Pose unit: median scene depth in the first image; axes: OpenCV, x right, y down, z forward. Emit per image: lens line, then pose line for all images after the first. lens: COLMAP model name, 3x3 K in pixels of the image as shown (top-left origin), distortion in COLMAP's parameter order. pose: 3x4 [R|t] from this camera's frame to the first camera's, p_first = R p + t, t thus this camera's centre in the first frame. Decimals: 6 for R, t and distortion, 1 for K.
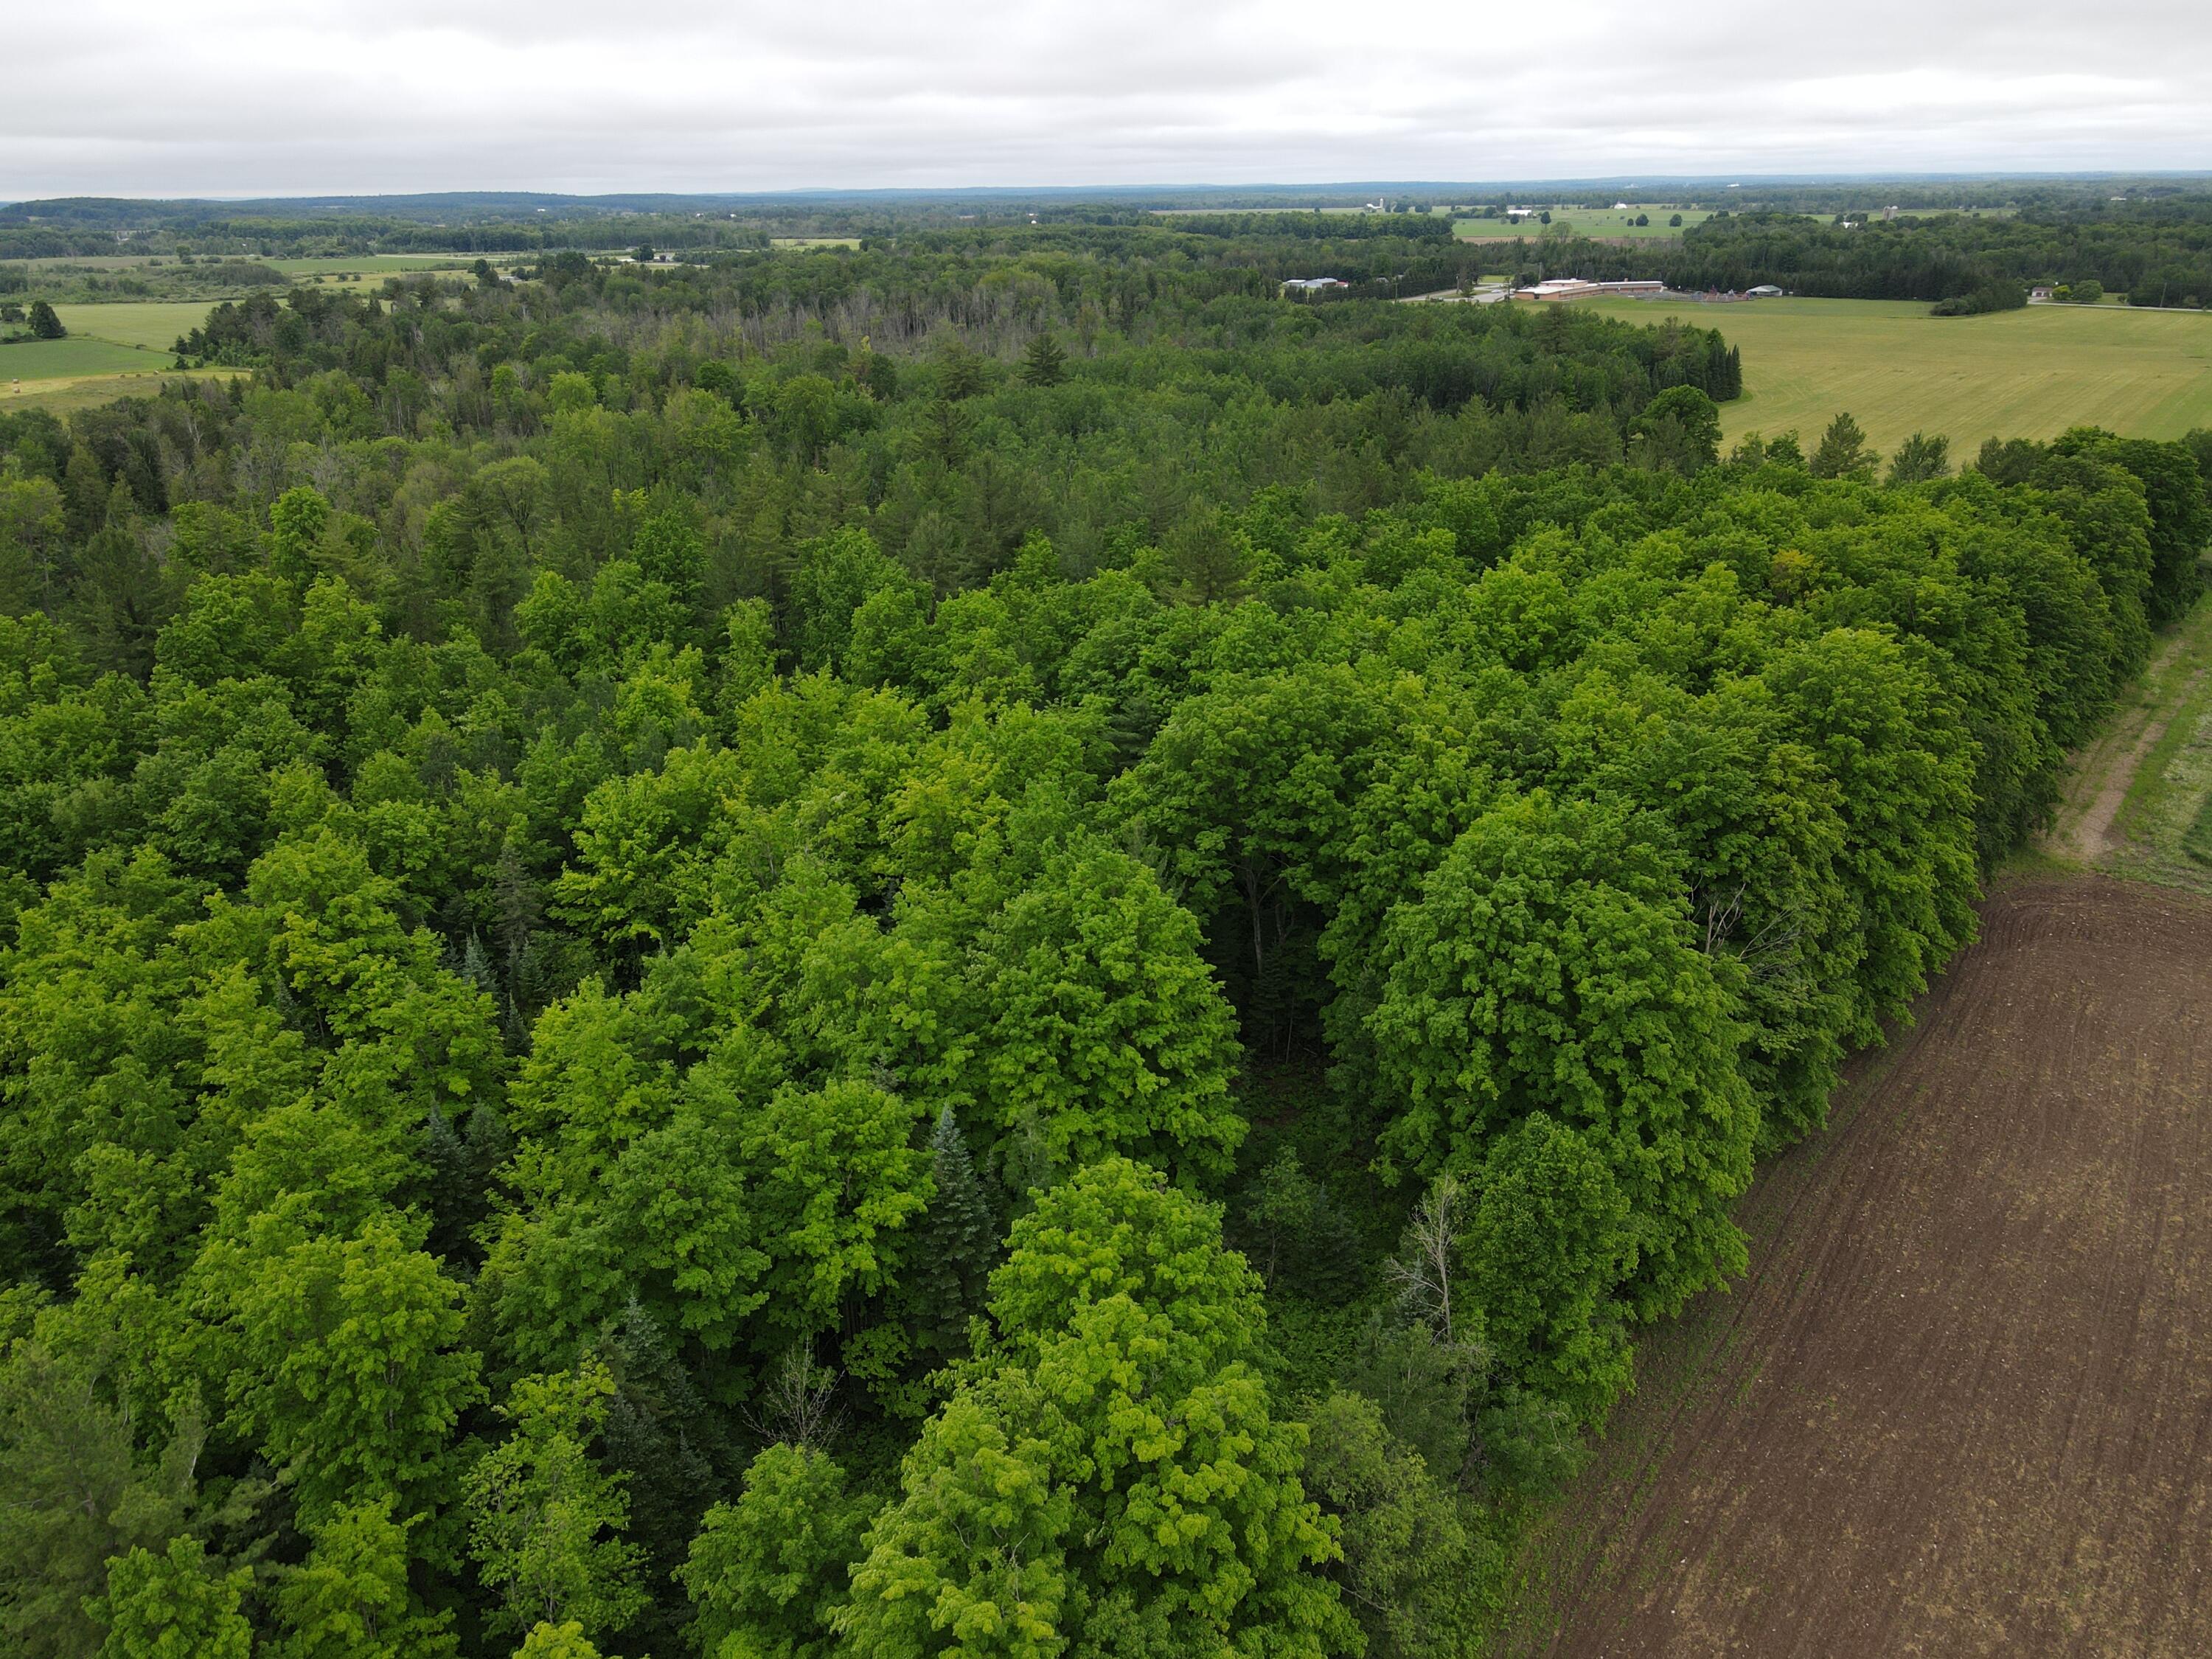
lens RADIAL K [[1614.0, 0, 1106.0], [0, 1614.0, 829.5], [0, 0, 1]] dist [0.037138, -0.022842]
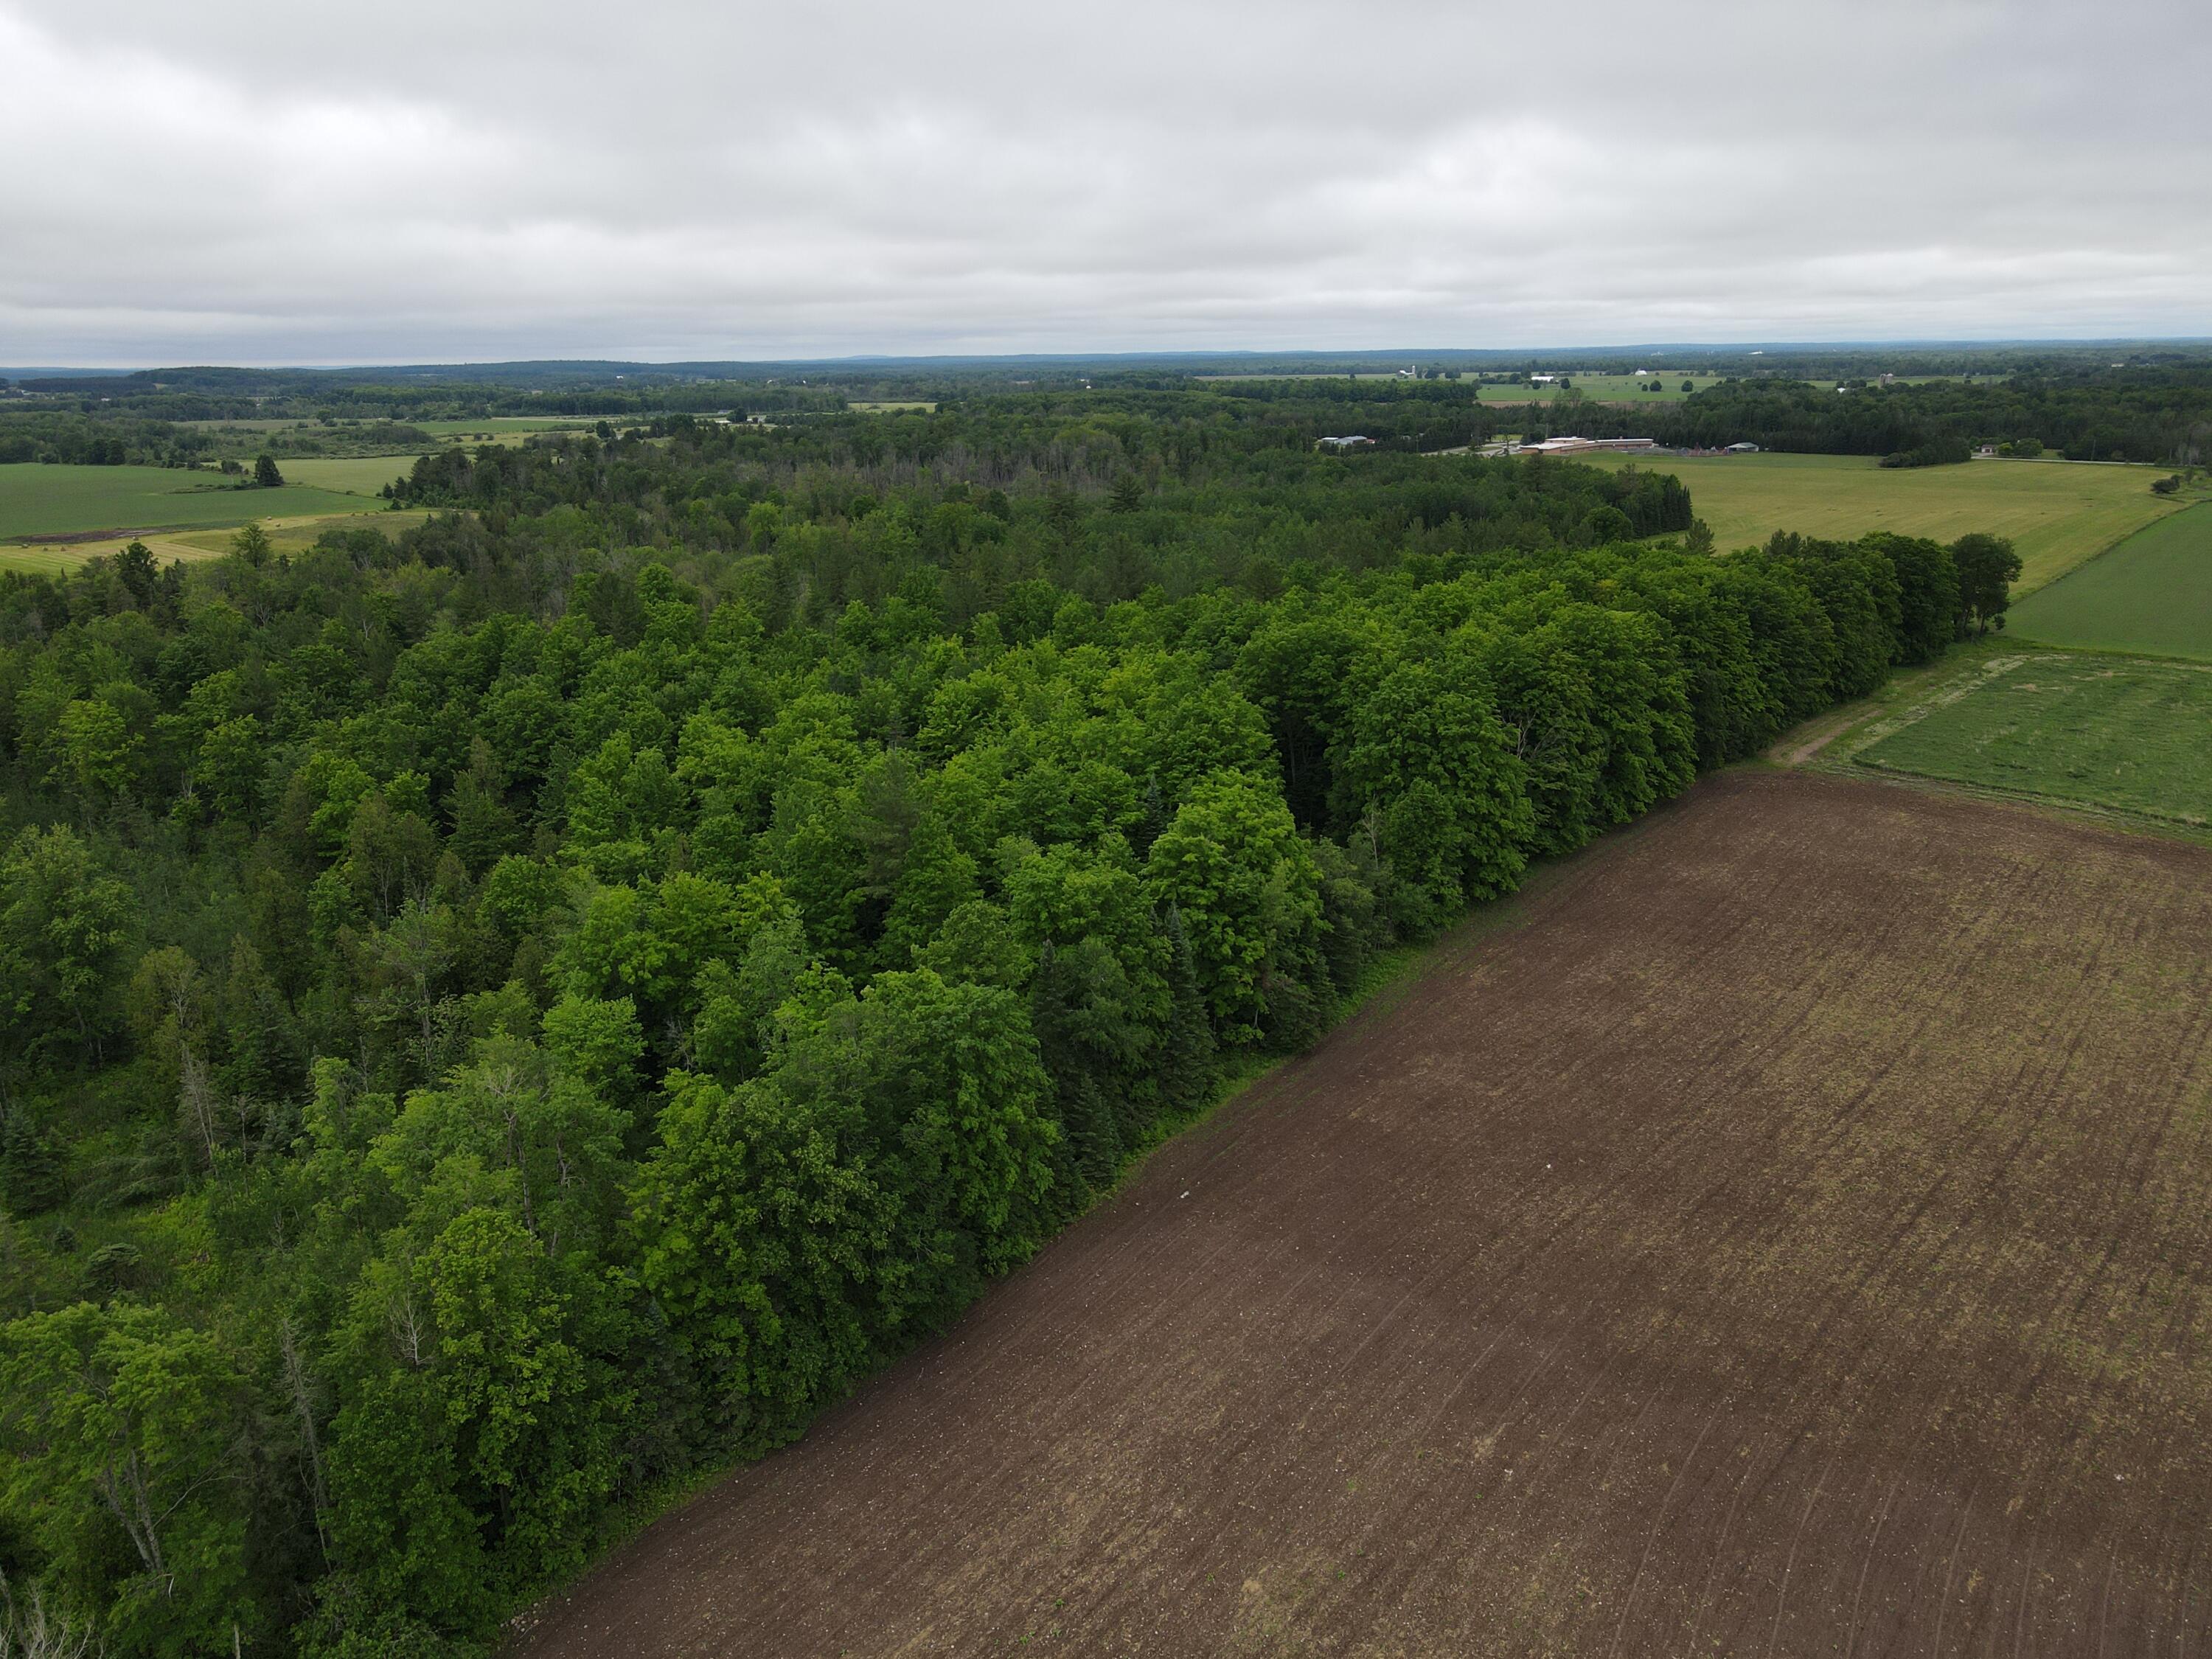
lens RADIAL K [[1628.1, 0, 1106.0], [0, 1628.1, 829.5], [0, 0, 1]] dist [0.011167, 0.019237]
pose [[0.999689, 0.006161, -0.024155, -0.012324], [-0.008376, 0.995661, -0.092682, 0.051517], [0.023479, 0.092855, 0.995403, -0.140866]]
